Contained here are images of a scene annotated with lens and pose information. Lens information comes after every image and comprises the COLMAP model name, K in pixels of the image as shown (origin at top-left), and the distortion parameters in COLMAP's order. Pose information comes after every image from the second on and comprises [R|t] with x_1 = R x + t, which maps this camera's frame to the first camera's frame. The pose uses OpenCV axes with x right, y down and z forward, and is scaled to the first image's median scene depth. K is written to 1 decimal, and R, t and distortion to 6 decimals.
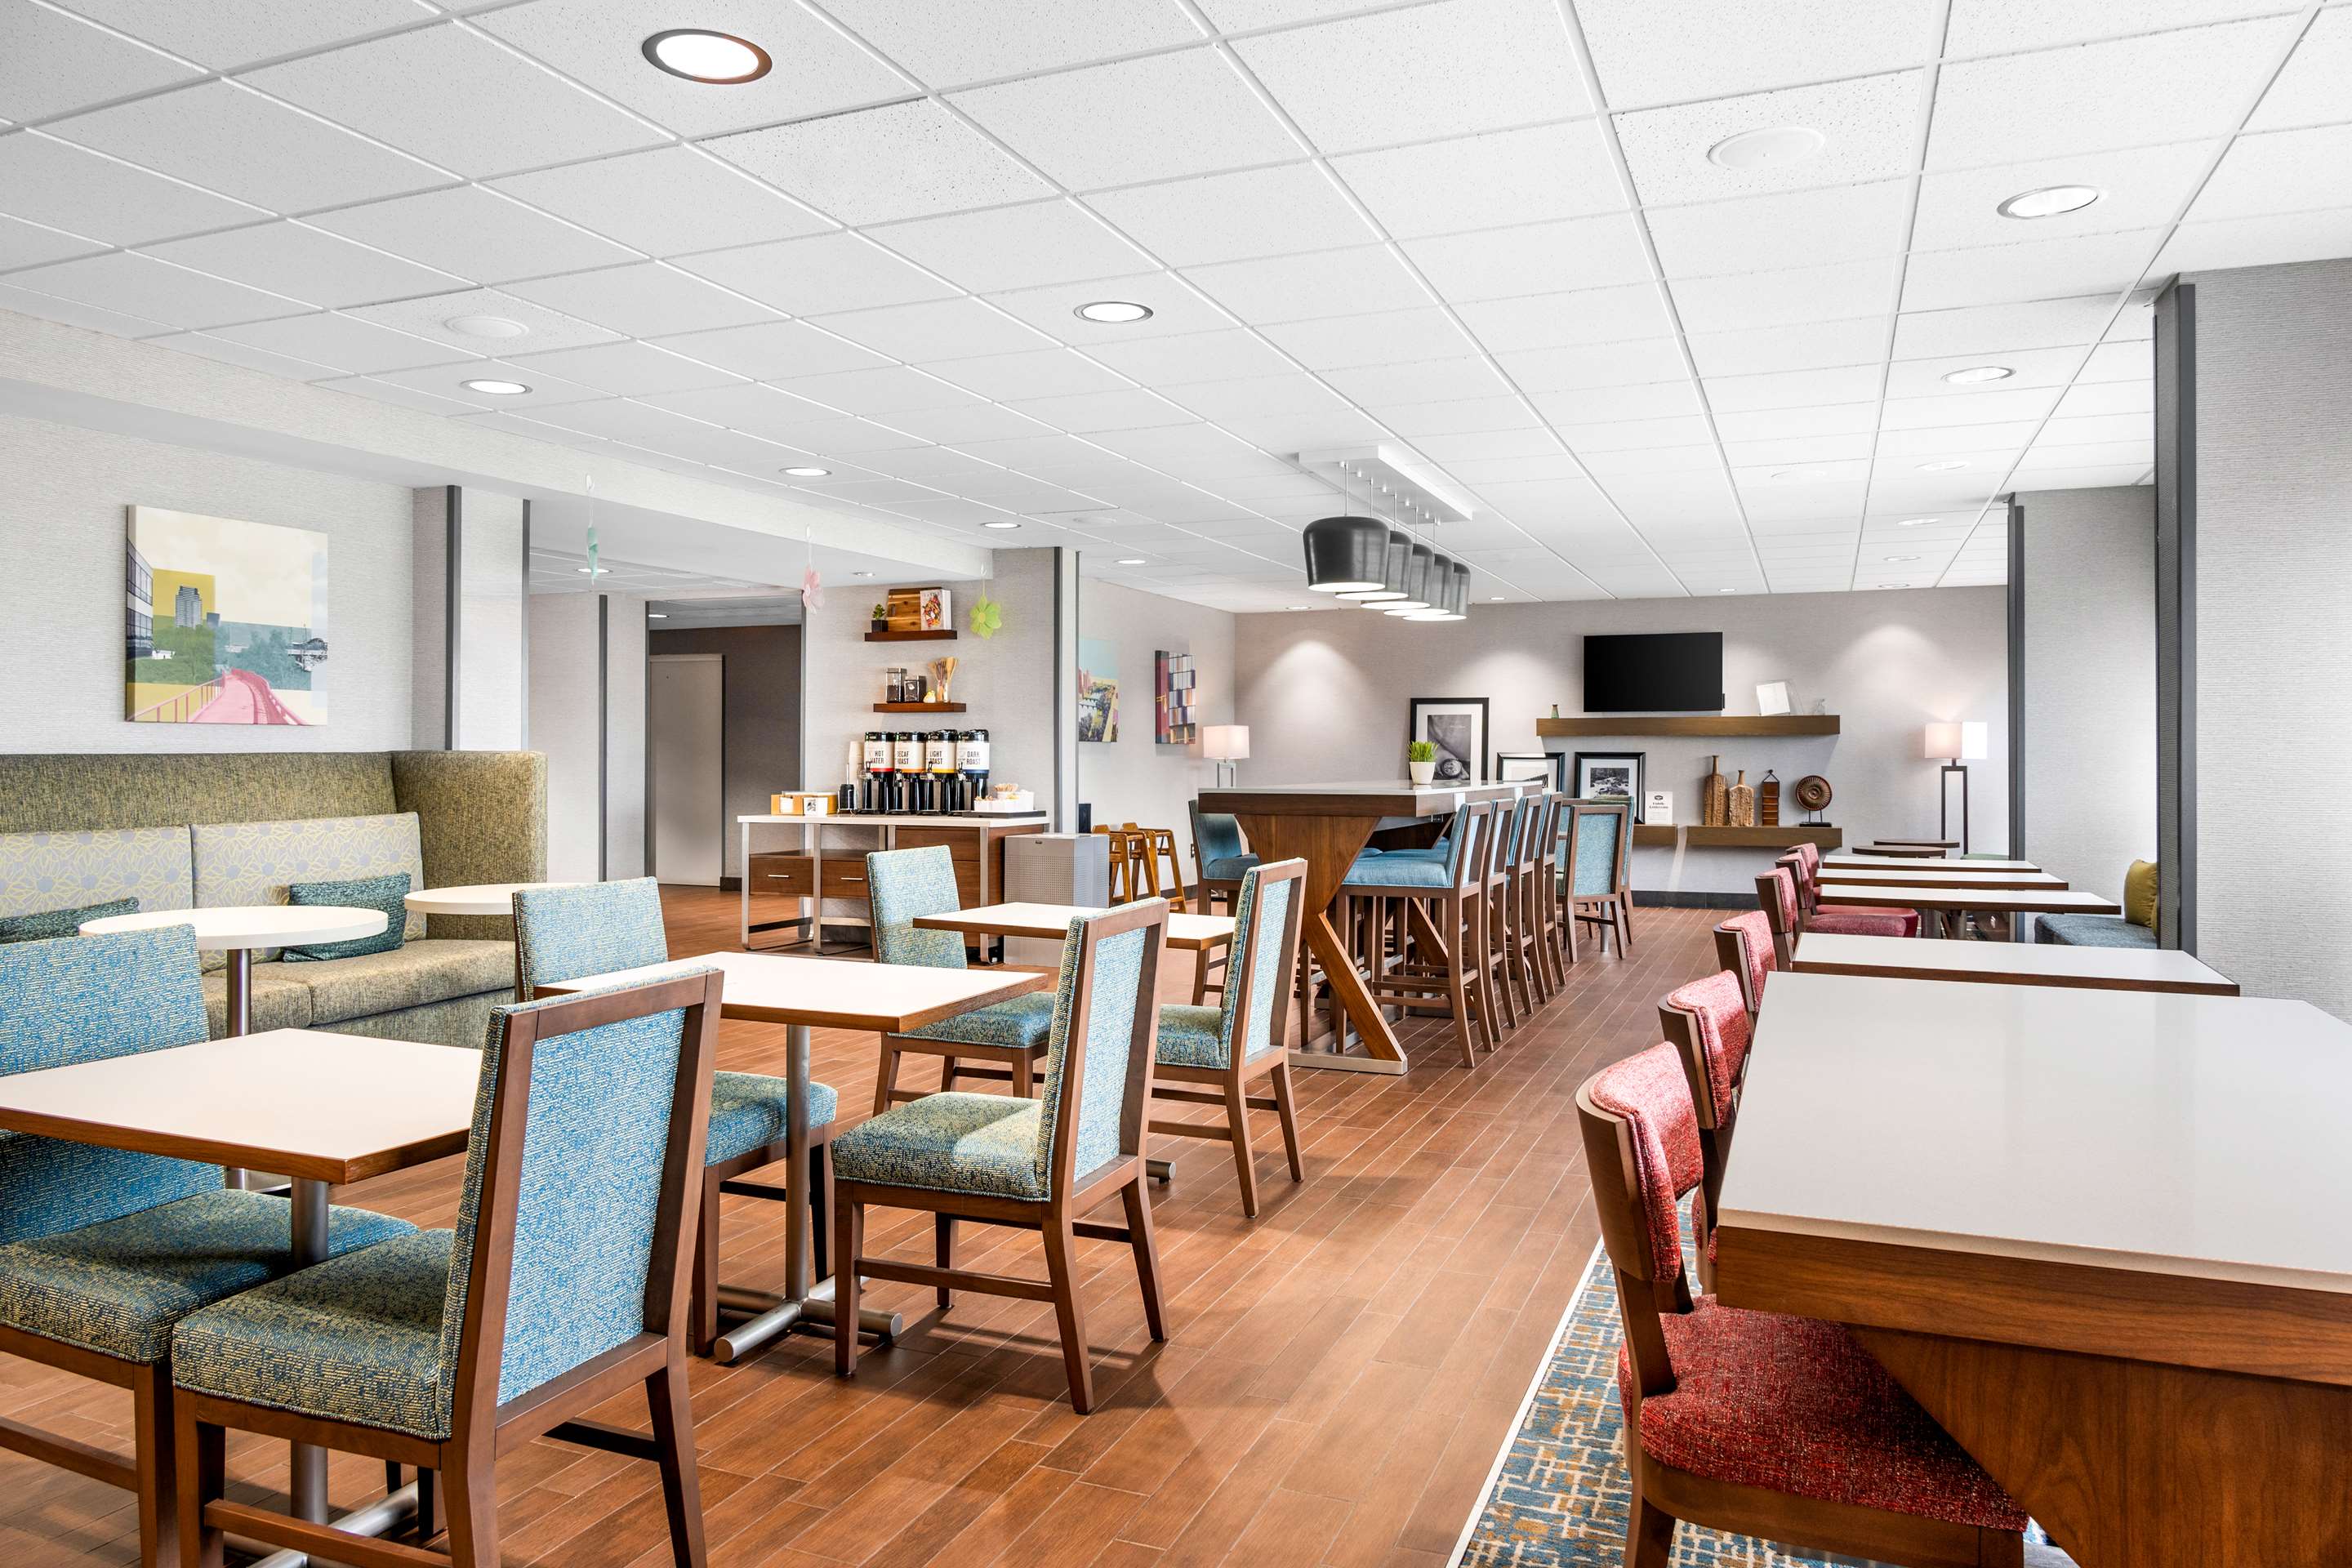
lens RADIAL K [[1537.7, 0, 1176.0], [0, 1537.7, 784.0], [0, 0, 1]] dist [-0.016513, 0.001796]
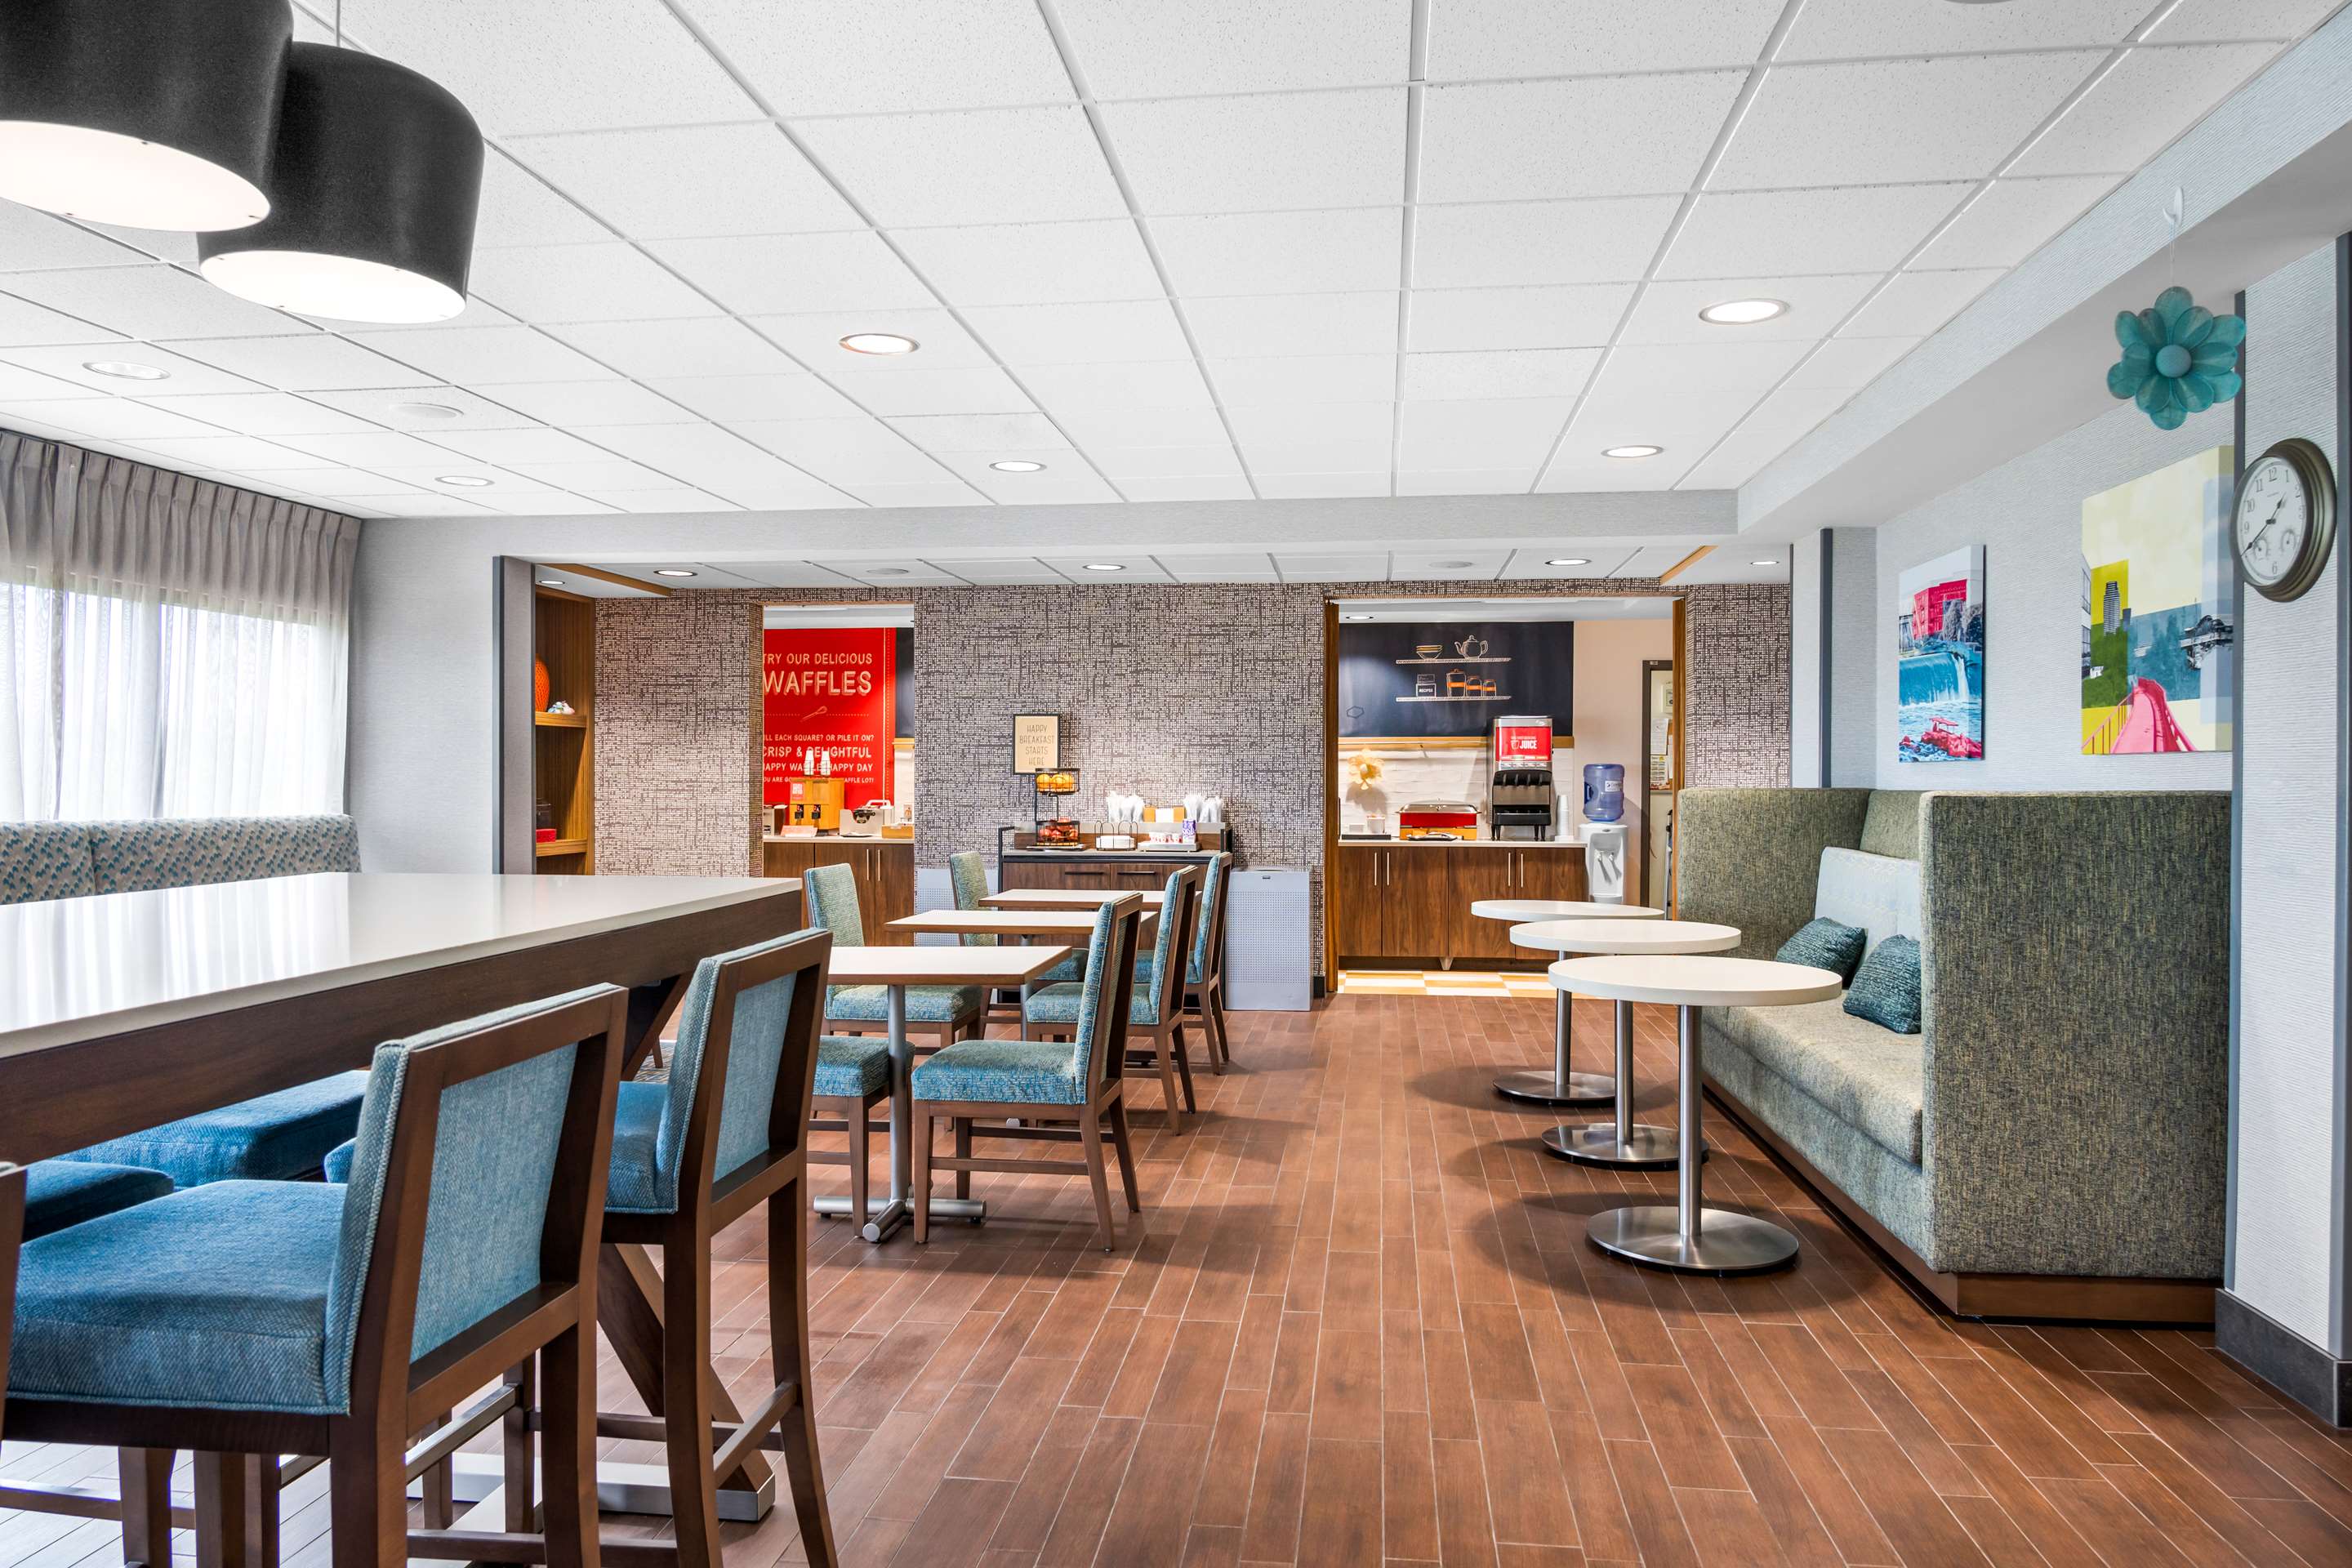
lens RADIAL K [[1537.7, 0, 1176.0], [0, 1537.7, 784.0], [0, 0, 1]] dist [-0.016513, 0.001796]
pose [[-0.964208, -0.006288, -0.265072, 0.024058], [-0.012164, 0.999715, 0.020531, -0.033221], [0.264867, 0.023021, -0.964010, 1.534939]]
